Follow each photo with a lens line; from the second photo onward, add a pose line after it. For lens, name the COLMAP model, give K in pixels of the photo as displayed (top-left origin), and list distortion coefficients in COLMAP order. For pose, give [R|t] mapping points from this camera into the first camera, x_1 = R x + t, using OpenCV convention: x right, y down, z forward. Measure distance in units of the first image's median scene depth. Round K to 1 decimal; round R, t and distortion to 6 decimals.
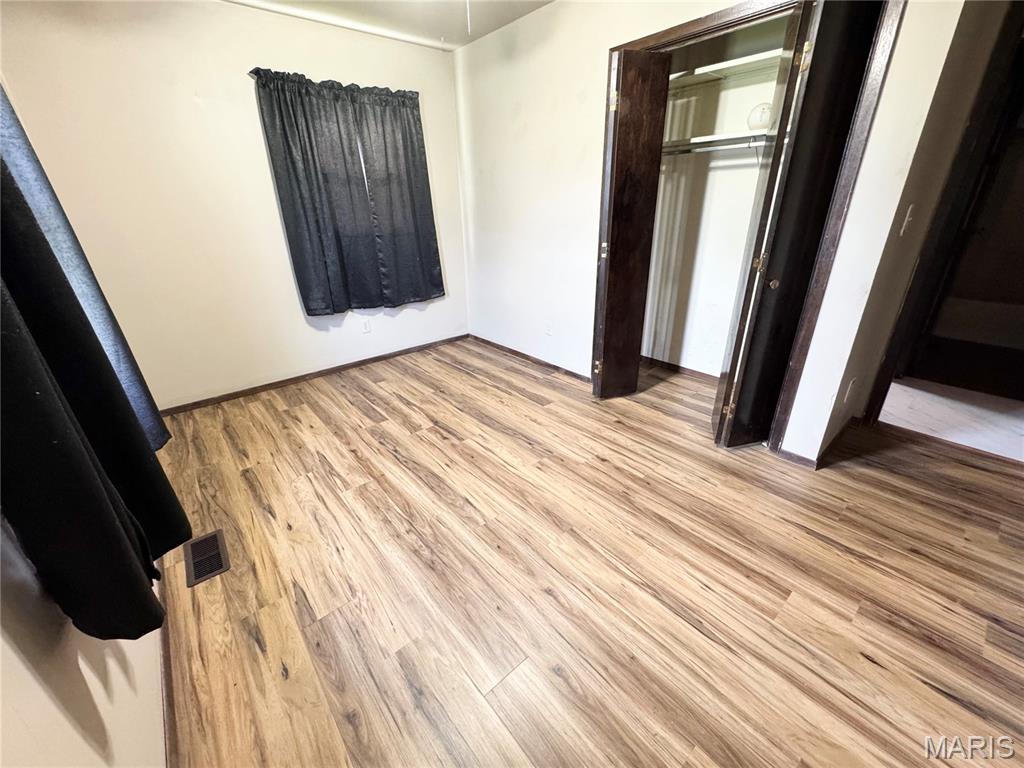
lens RADIAL K [[409.7, 0, 512.0], [0, 409.7, 384.0], [0, 0, 1]] dist [-0.007843, -0.000101]
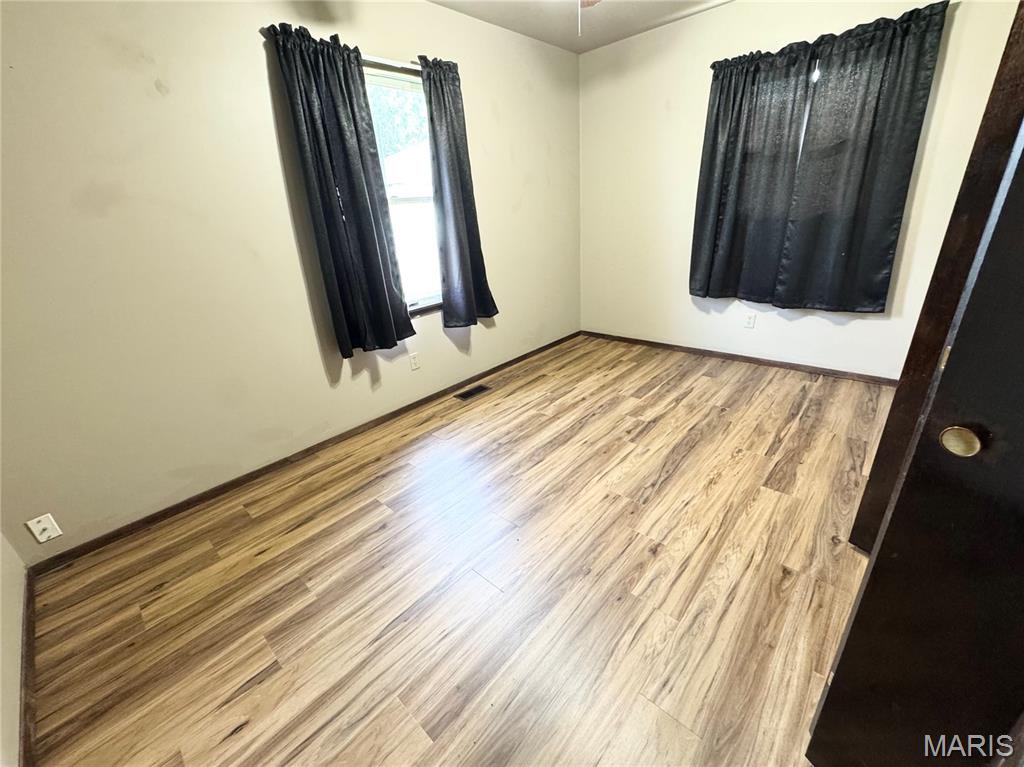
lens RADIAL K [[409.7, 0, 512.0], [0, 409.7, 383.5], [0, 0, 1]] dist [-0.007843, -0.000101]
pose [[0.134792, 0.398884, -0.907040, 0.619616], [-0.341266, 0.878078, 0.335434, -0.197062], [0.930252, 0.264328, 0.254483, 0.429679]]
